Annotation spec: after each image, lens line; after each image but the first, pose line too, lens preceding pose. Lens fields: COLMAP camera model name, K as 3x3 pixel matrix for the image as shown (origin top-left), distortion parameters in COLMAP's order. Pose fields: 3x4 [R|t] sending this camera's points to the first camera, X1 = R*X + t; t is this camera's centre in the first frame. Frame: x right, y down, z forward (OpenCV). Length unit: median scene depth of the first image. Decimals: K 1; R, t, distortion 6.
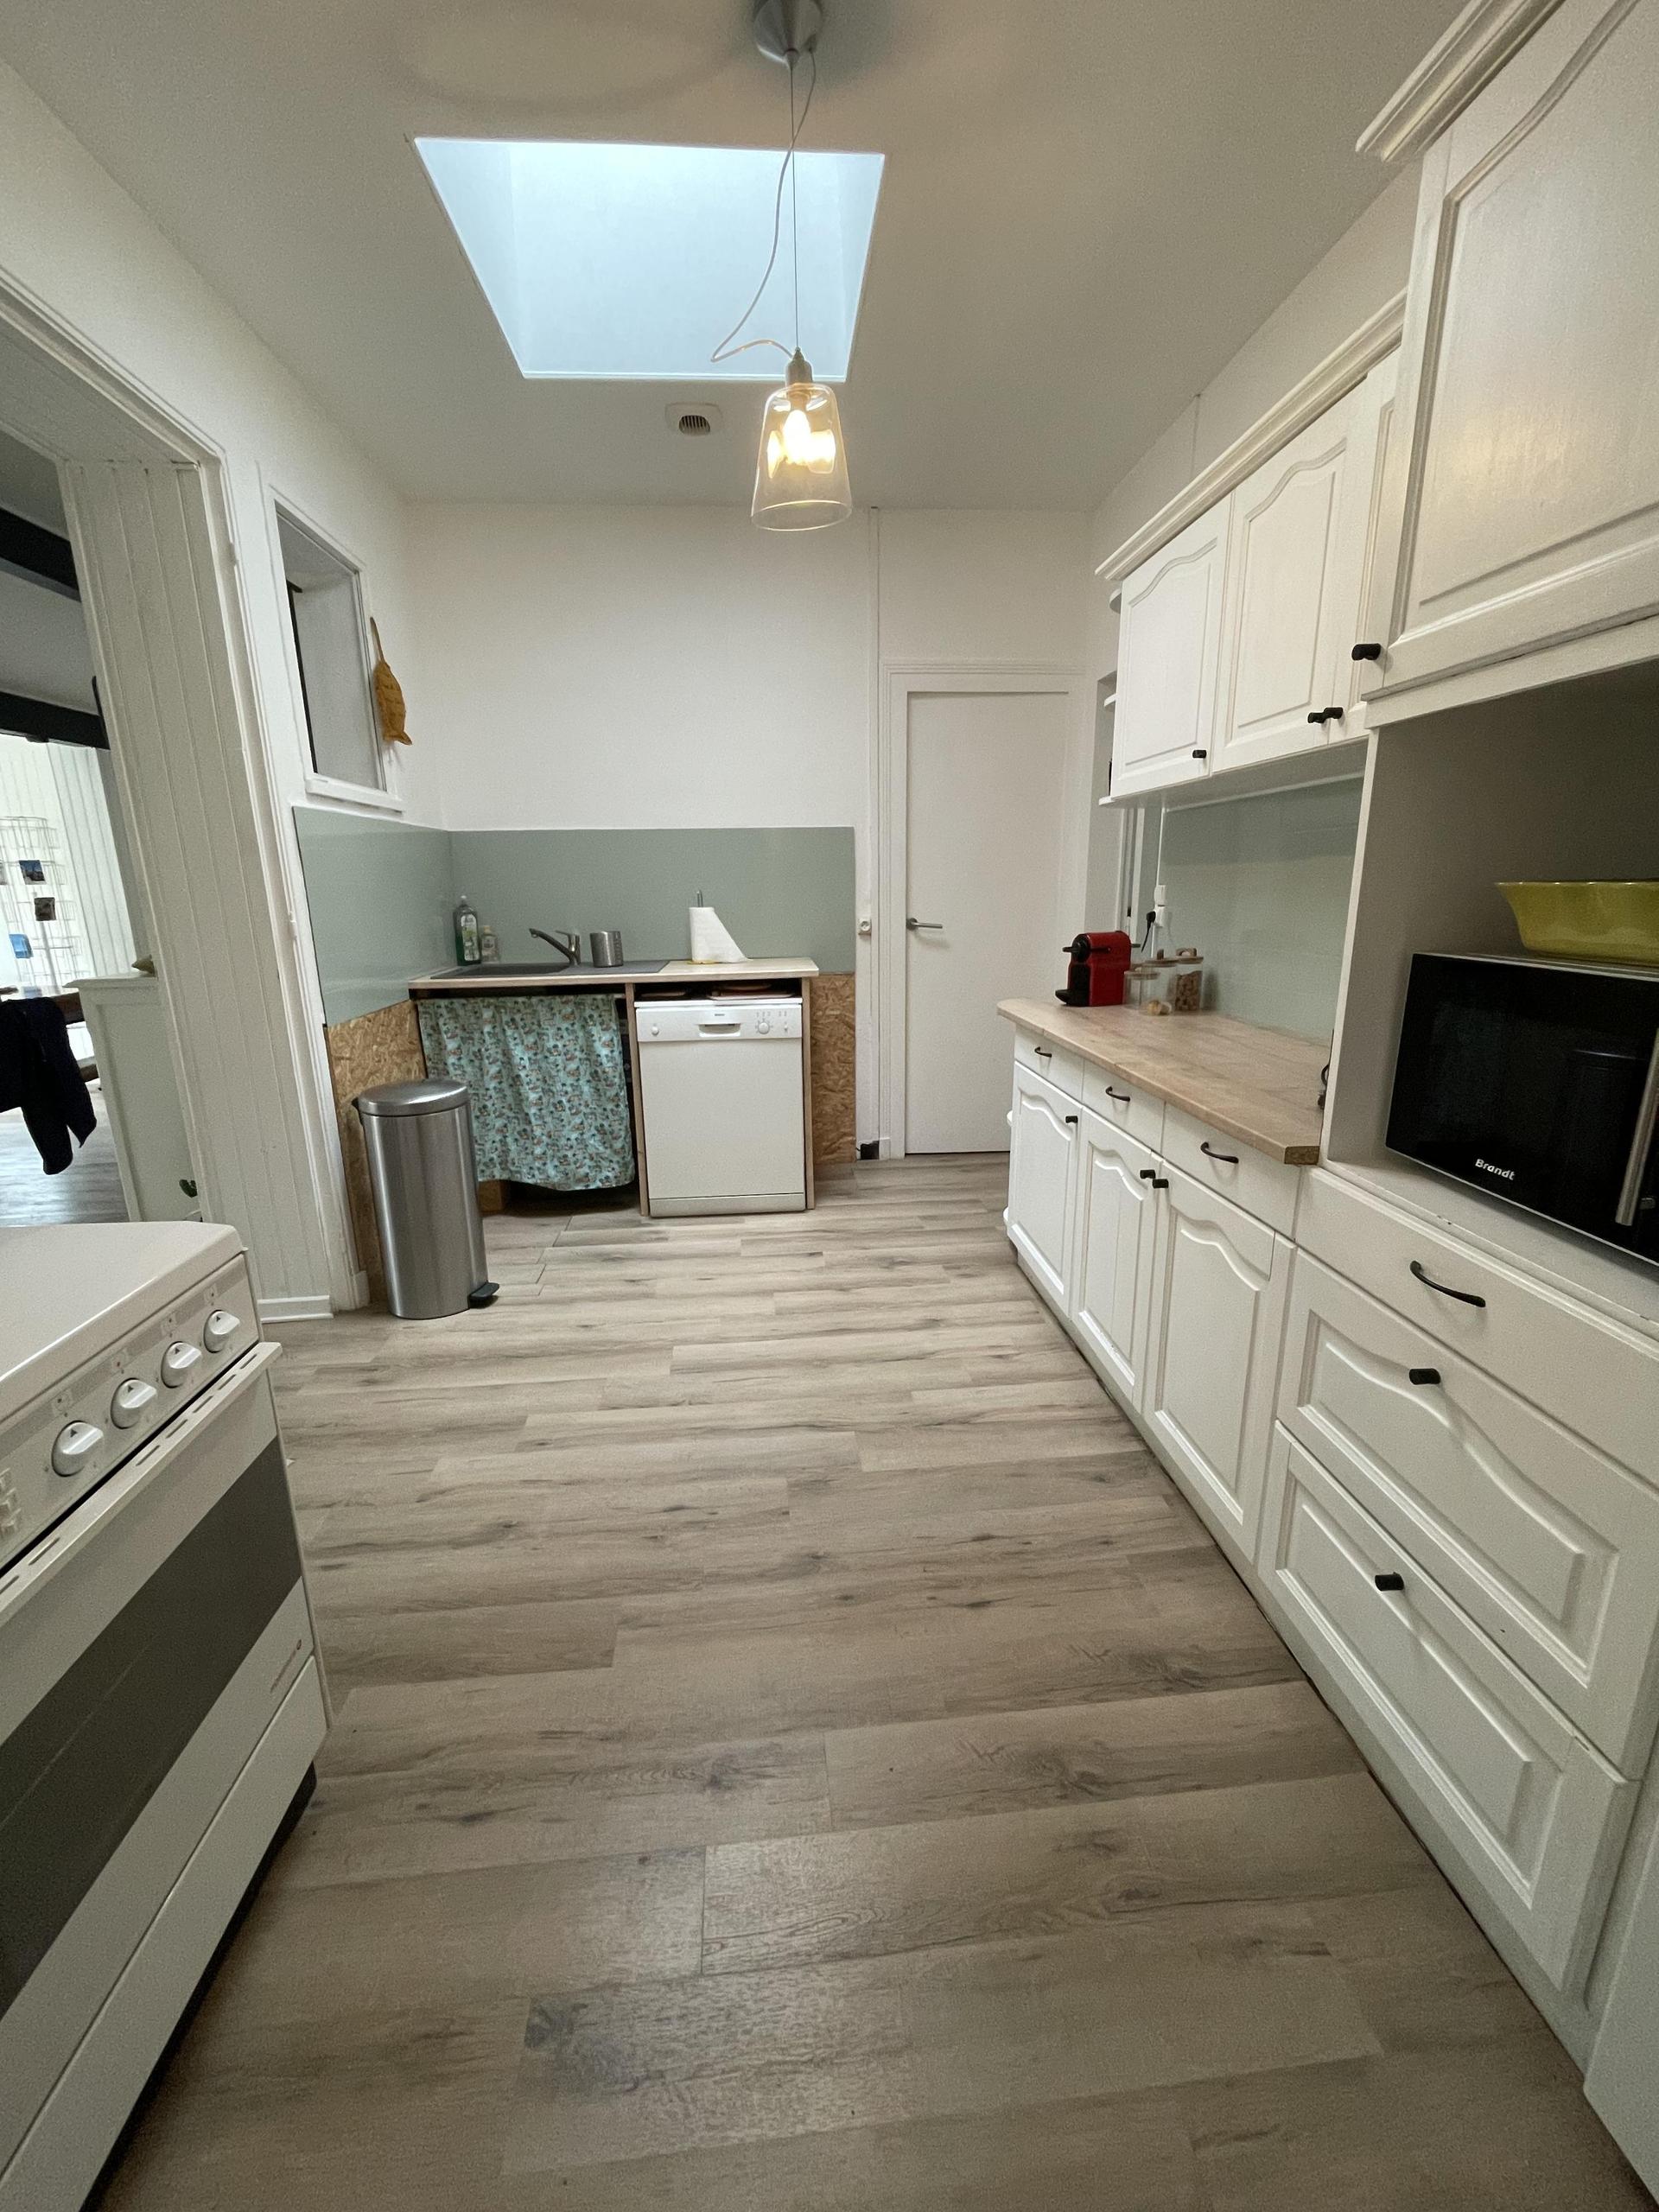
lens RADIAL K [[895.2, 0, 835.0], [0, 895.2, 1115.1], [0, 0, 1]] dist [-0.001305, -0.000014]
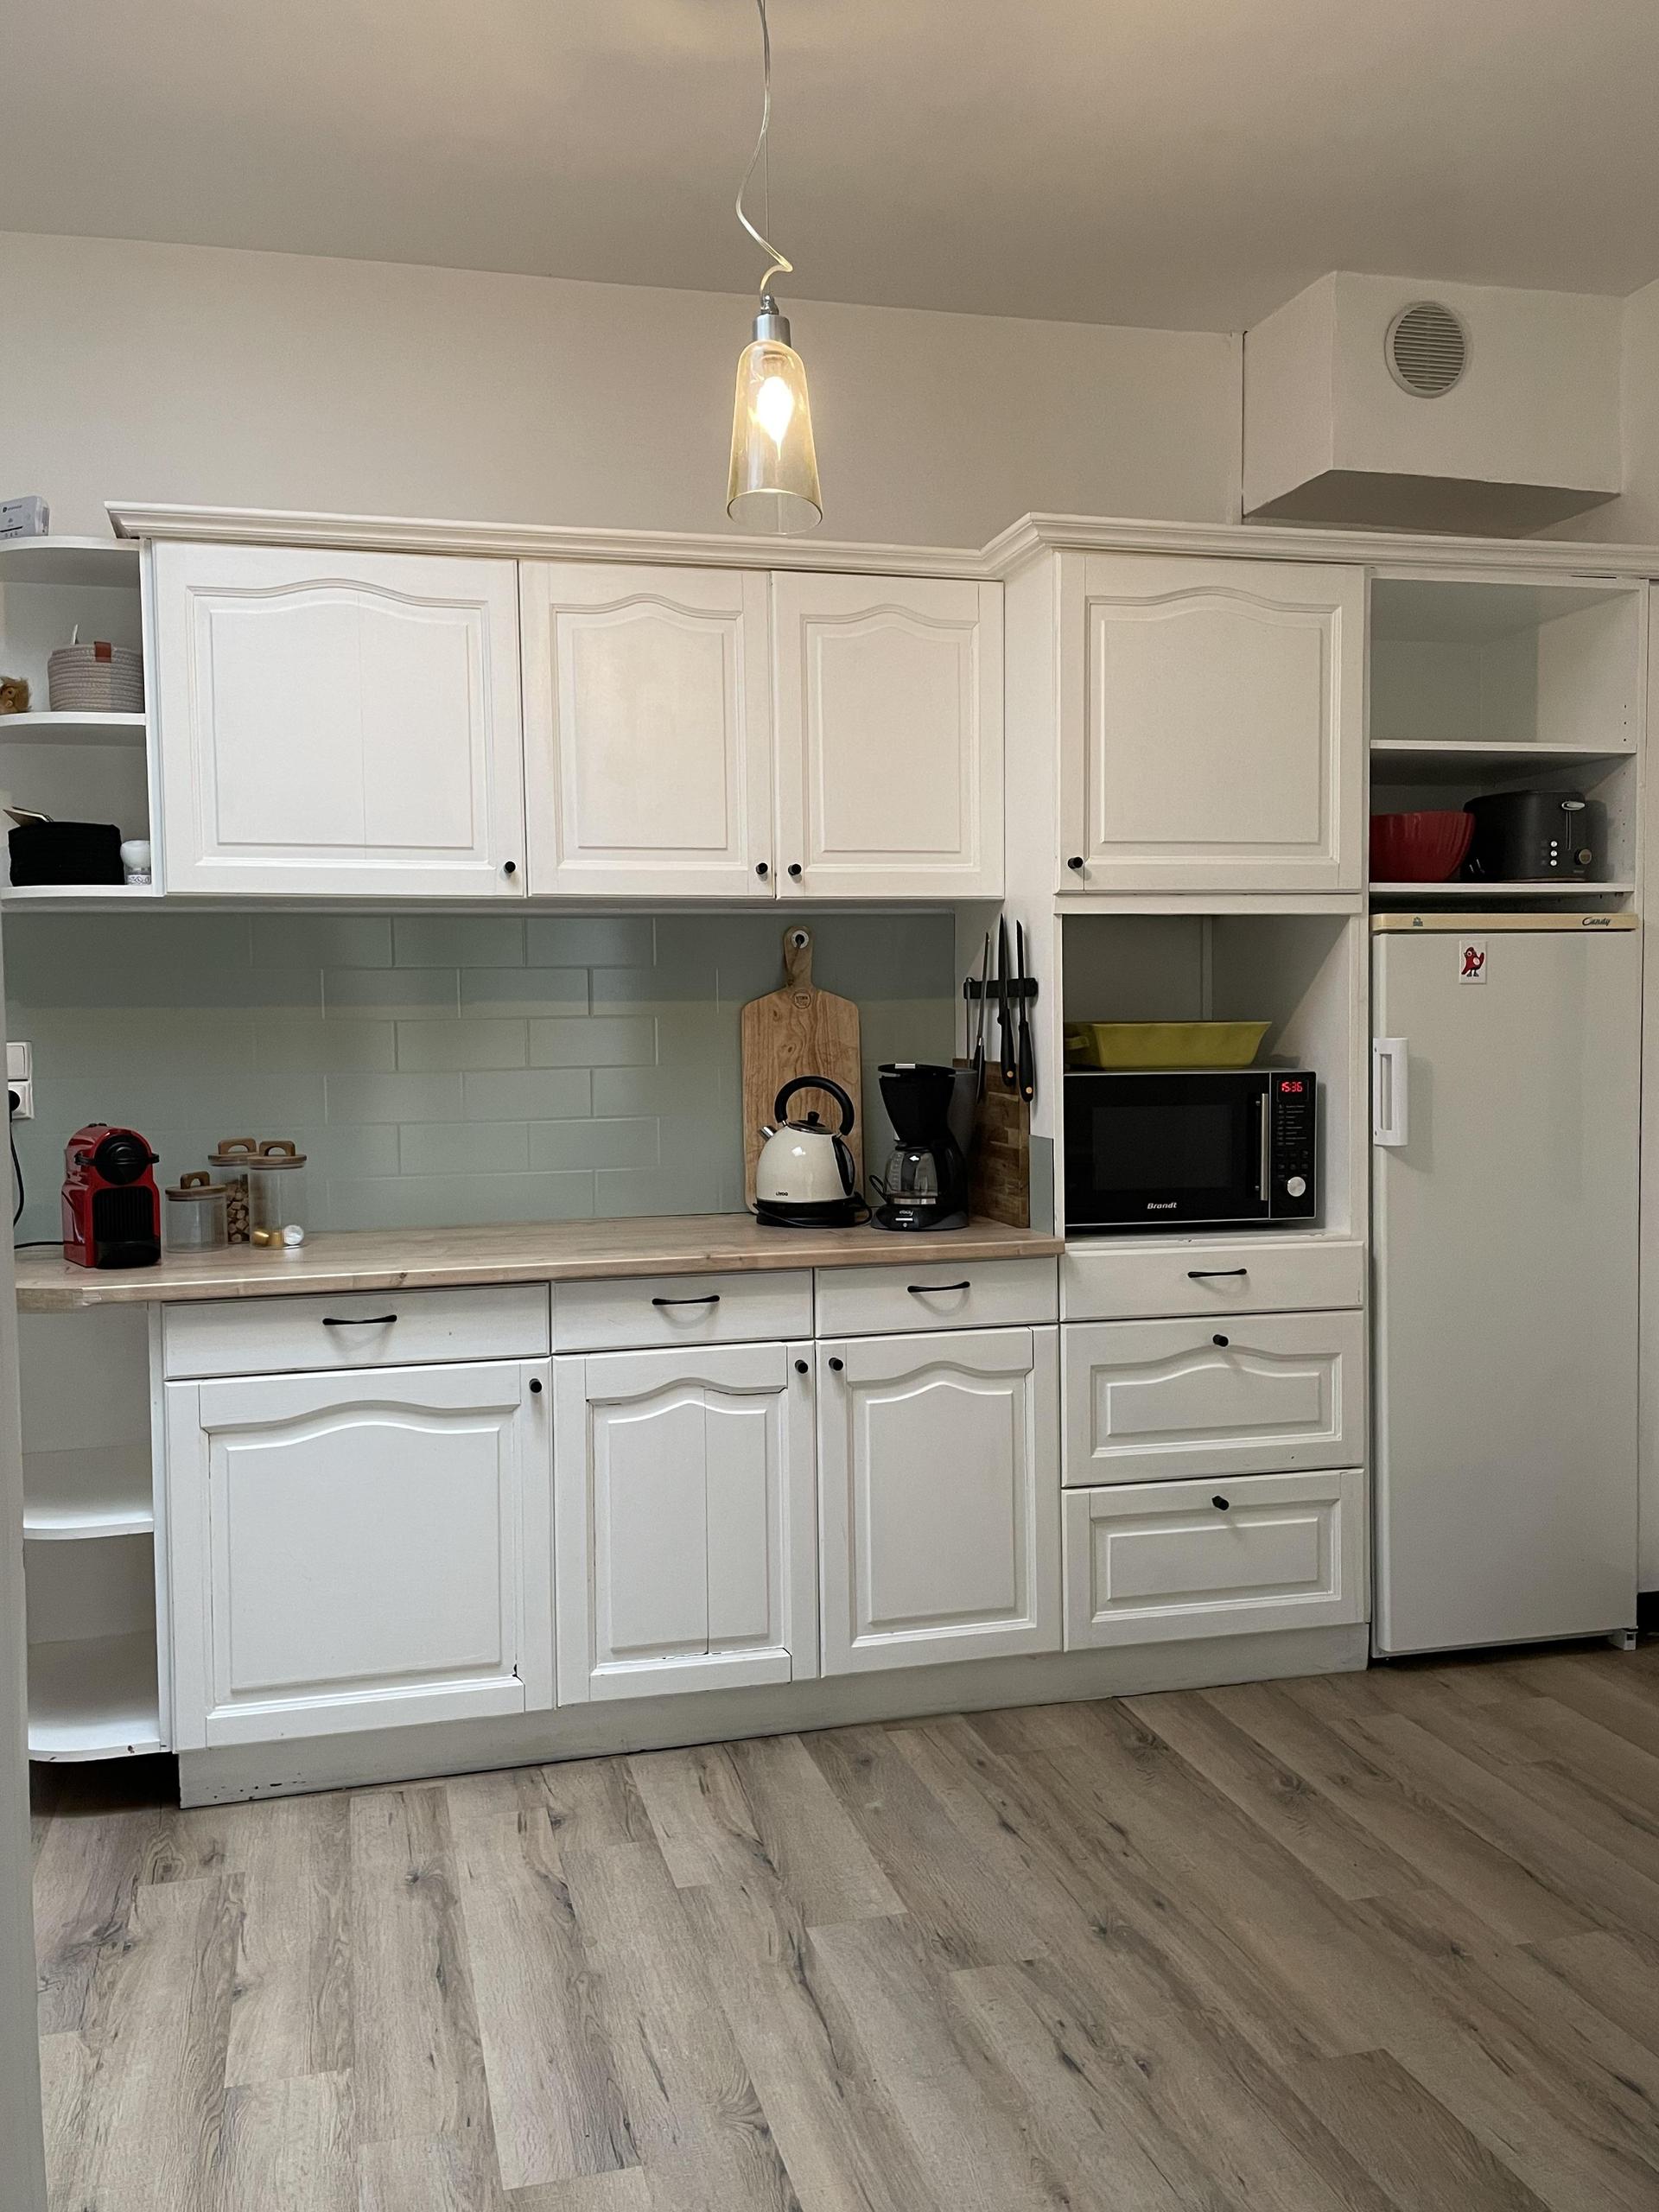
lens RADIAL K [[1836.1, 0, 823.6], [0, 1836.1, 1095.6], [0, 0, 1]] dist [0.046617, -0.035879]
pose [[-0.165306, -0.035963, 0.985586, -1.273510], [0.261874, 0.961862, 0.079020, -0.293727], [-0.950840, 0.271162, -0.149584, 1.117576]]
